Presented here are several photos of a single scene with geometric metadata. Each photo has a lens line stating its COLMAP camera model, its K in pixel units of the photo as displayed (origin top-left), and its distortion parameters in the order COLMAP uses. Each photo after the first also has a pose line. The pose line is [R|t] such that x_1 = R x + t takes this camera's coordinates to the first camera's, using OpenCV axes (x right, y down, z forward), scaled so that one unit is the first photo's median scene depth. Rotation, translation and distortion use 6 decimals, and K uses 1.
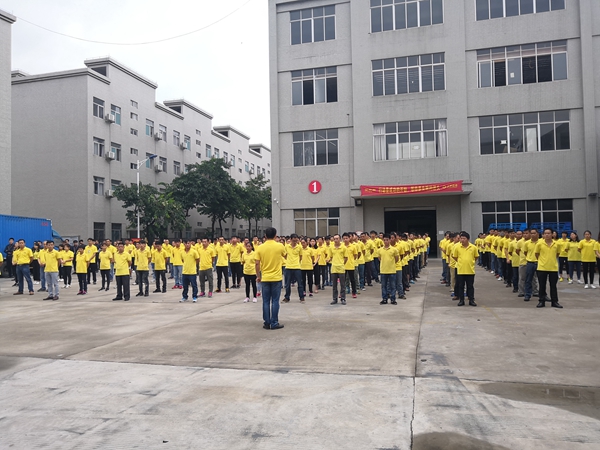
lens RADIAL K [[478.1, 0, 305.2], [0, 478.1, 221.1], [0, 0, 1]] dist [-0.029211, 0.035874]
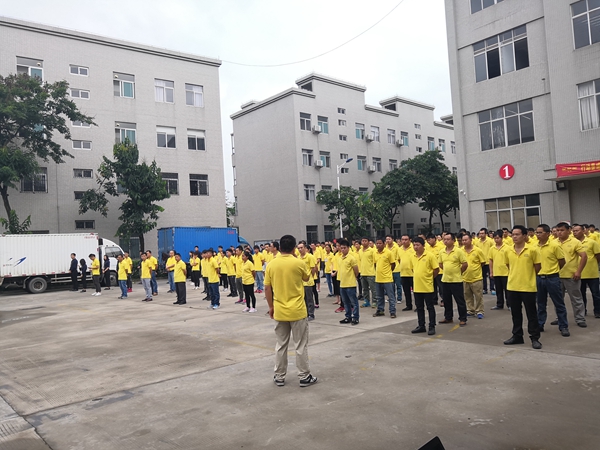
lens RADIAL K [[478.1, 0, 300.2], [0, 478.1, 221.8], [0, 0, 1]] dist [-0.029211, 0.035874]
pose [[0.833060, -0.059996, -0.549919, 0.154447], [0.067863, 0.997676, -0.006043, -0.001882], [0.549004, -0.032285, 0.835196, 0.070571]]
